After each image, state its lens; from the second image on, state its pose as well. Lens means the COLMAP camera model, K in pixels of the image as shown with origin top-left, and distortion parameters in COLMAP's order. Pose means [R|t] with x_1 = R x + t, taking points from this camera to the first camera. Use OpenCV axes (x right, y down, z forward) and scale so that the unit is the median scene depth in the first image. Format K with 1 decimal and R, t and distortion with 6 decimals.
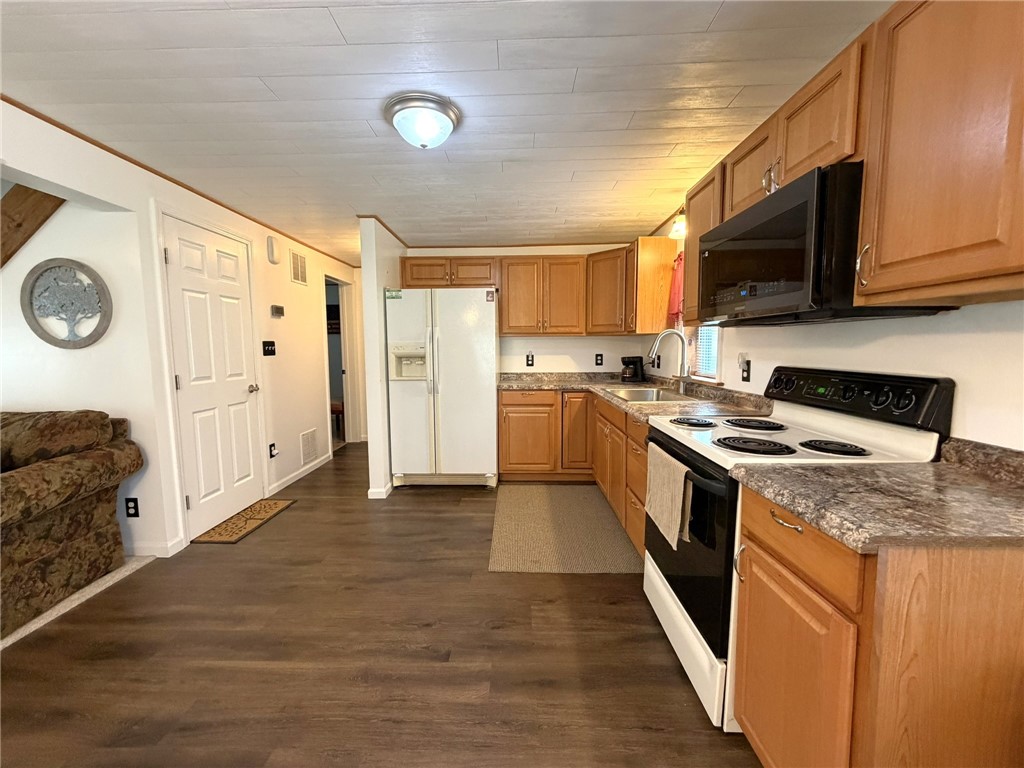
lens RADIAL K [[409.3, 0, 512.0], [0, 409.3, 384.0], [0, 0, 1]] dist [0.000972, 0.000090]
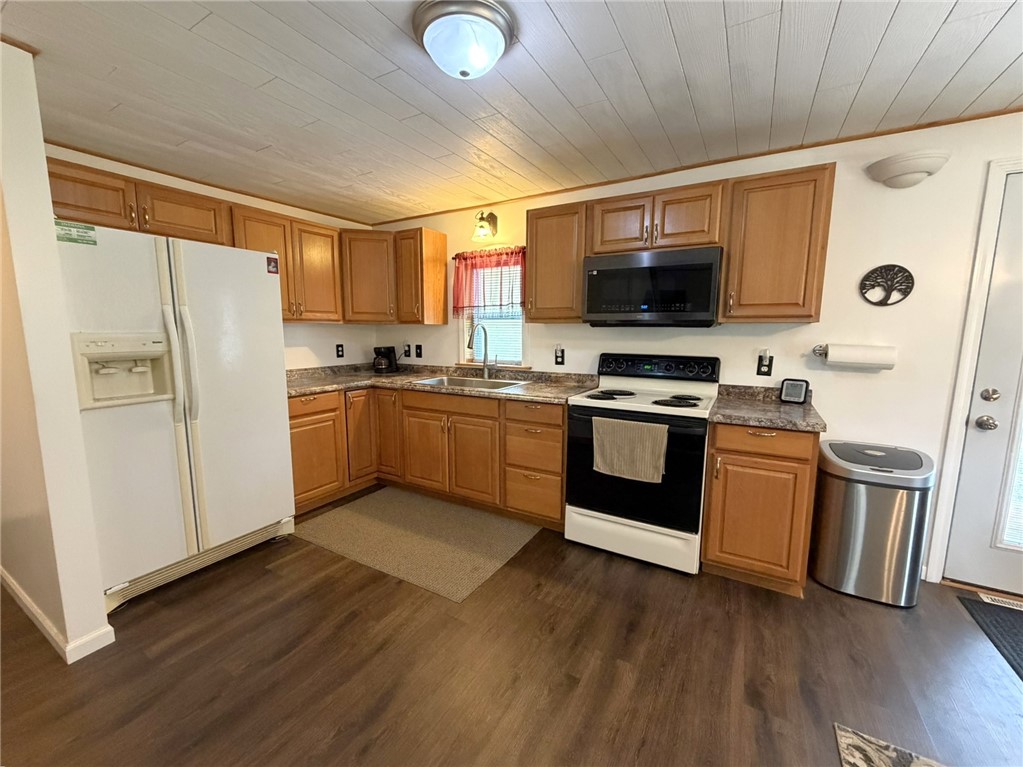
lens RADIAL K [[410.9, 0, 511.5], [0, 410.9, 383.5], [0, 0, 1]] dist [0.000604, 0.000330]
pose [[0.491040, -0.105766, 0.864693, -0.467329], [0.070329, 0.994175, 0.081666, -0.044925], [-0.868293, 0.020712, 0.495618, 0.307449]]
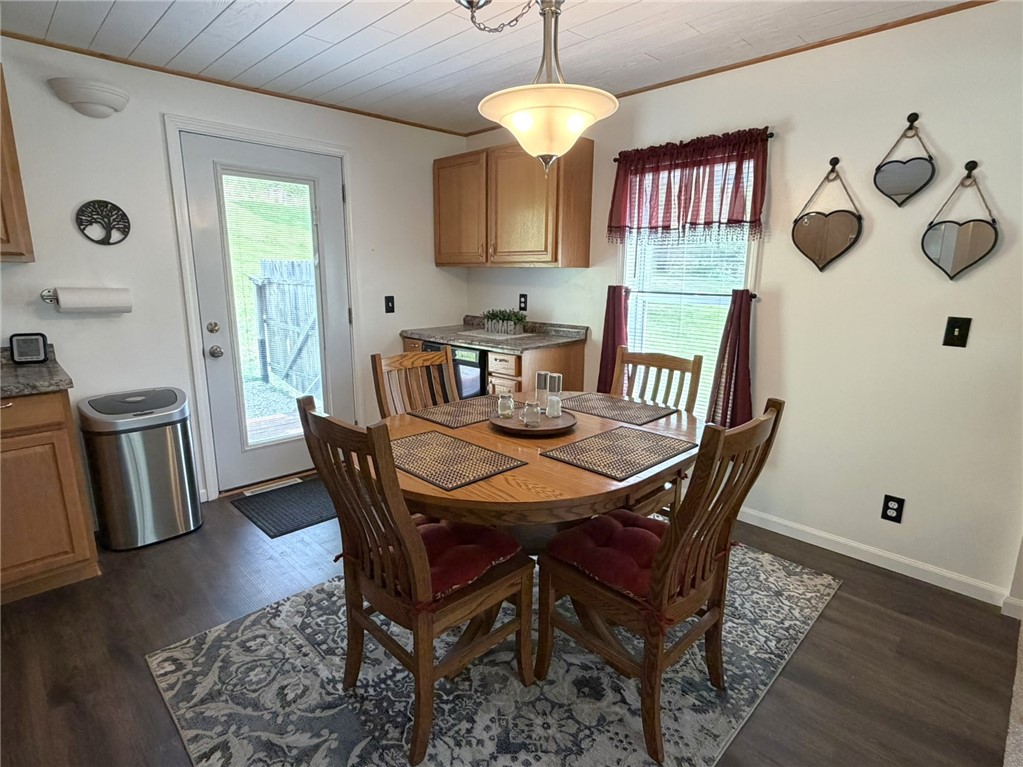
lens RADIAL K [[531.5, 0, 511.5], [0, 531.5, 383.5], [0, 0, 1]] dist [-0.000058, -0.000793]
pose [[-0.716724, -0.143863, 0.682357, -0.592332], [0.059586, 0.962277, 0.265466, -0.047898], [-0.694807, 0.230924, -0.681115, 0.285396]]
